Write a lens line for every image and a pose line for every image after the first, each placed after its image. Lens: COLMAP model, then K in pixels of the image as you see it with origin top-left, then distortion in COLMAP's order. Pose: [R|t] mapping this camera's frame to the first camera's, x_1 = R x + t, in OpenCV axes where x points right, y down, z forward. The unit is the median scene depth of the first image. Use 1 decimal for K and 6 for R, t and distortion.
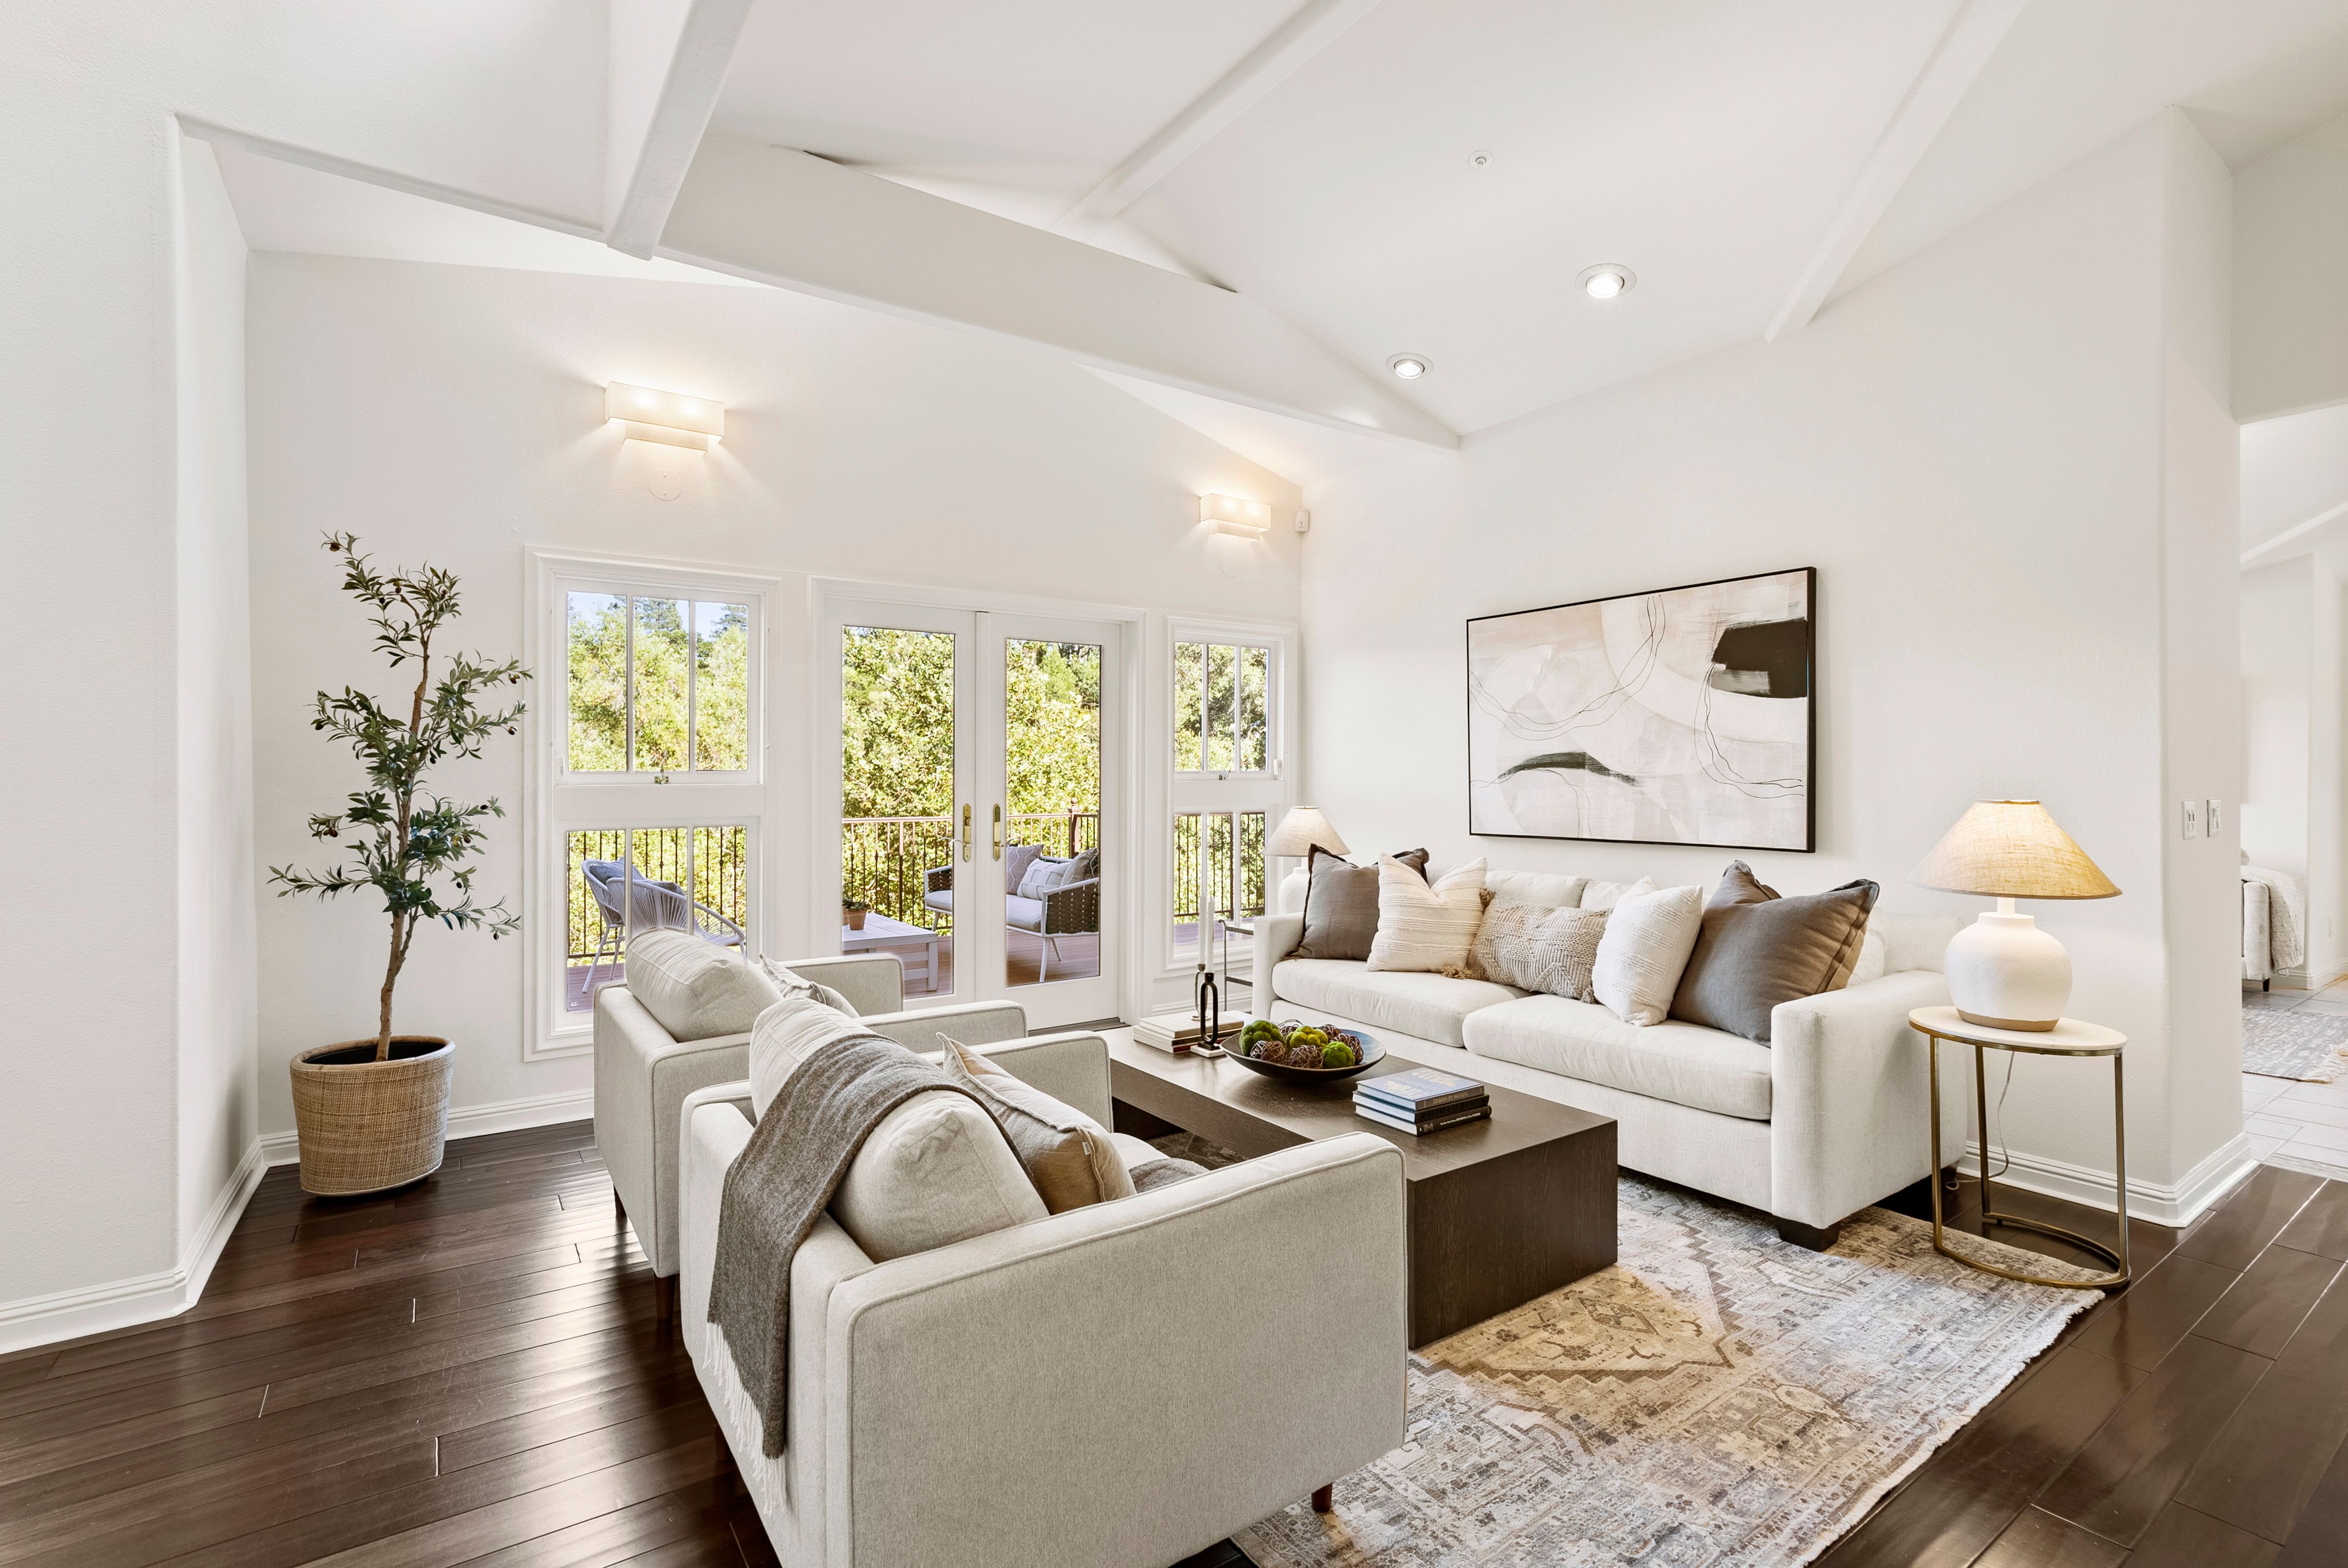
lens RADIAL K [[1065.2, 0, 1167.7], [0, 1065.2, 776.2], [0, 0, 1]] dist [-0.000686, -0.000114]
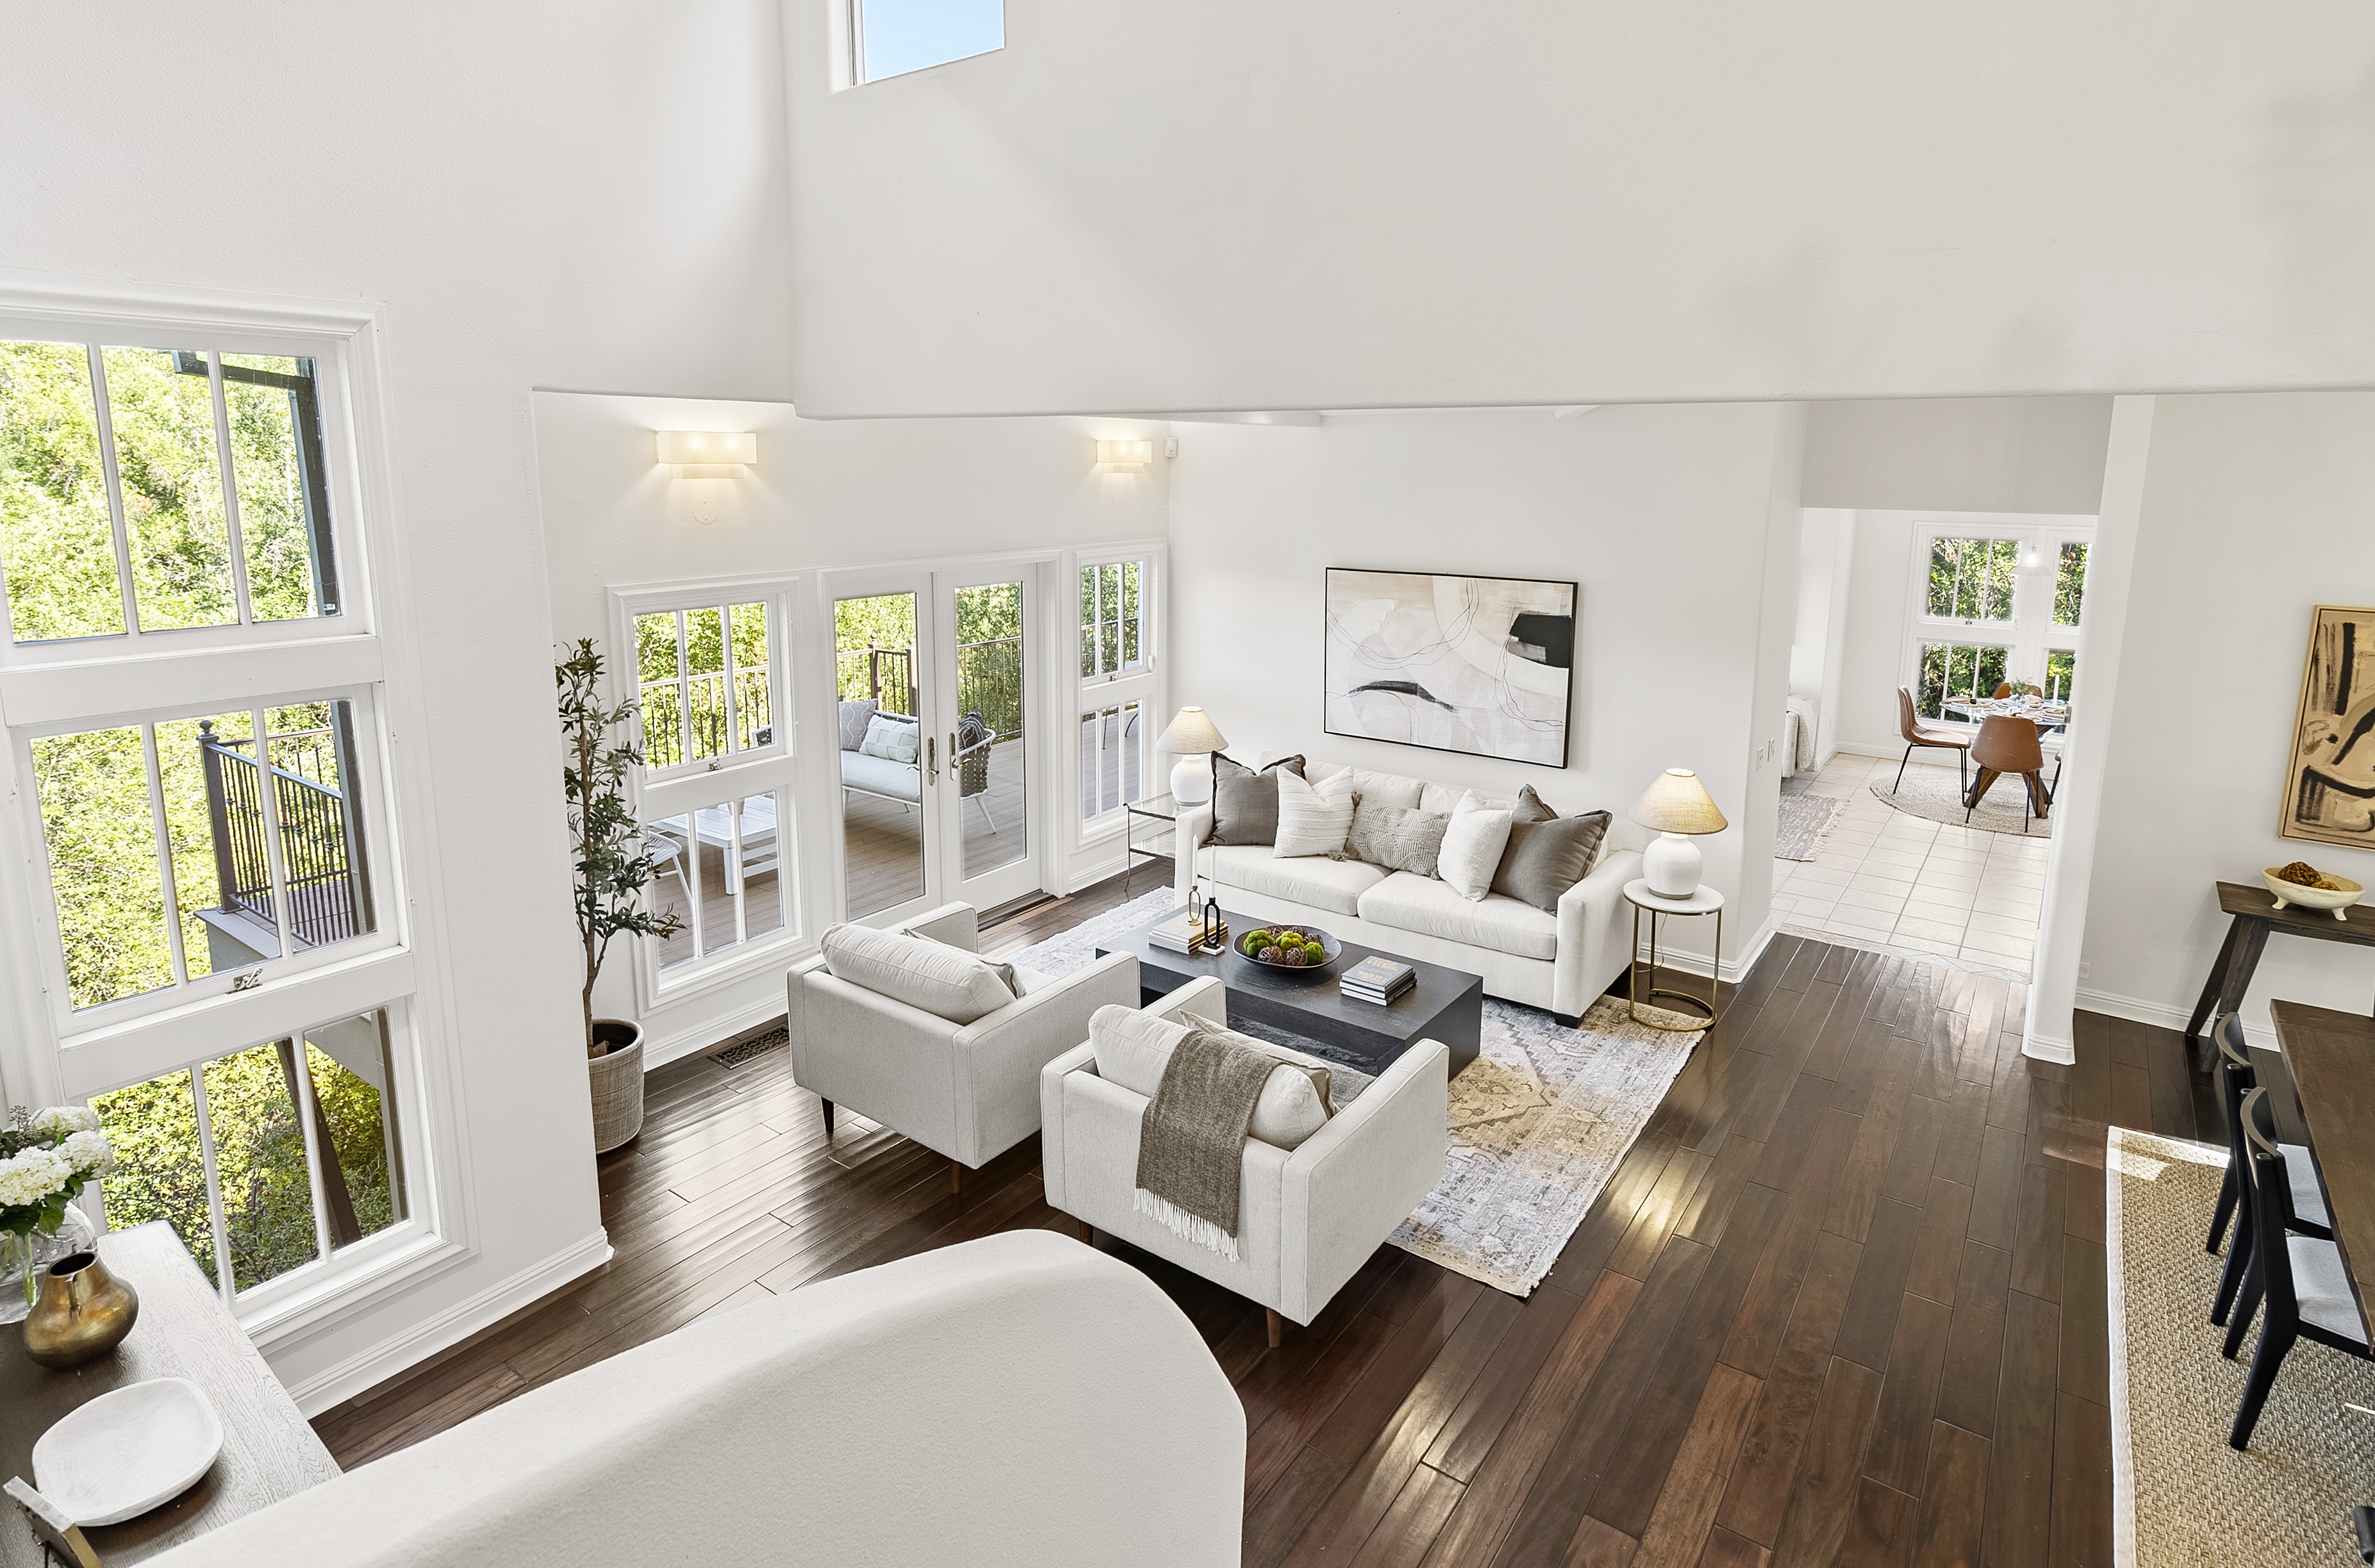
lens RADIAL K [[1236.1, 0, 1220.0], [0, 1236.1, 671.4], [0, 0, 1]] dist [-0.002238, 0.000295]
pose [[0.938088, -0.053966, 0.342168, -0.488923], [-0.006152, 0.985039, 0.172224, -0.389366], [-0.346343, -0.163667, 0.923720, -0.474224]]
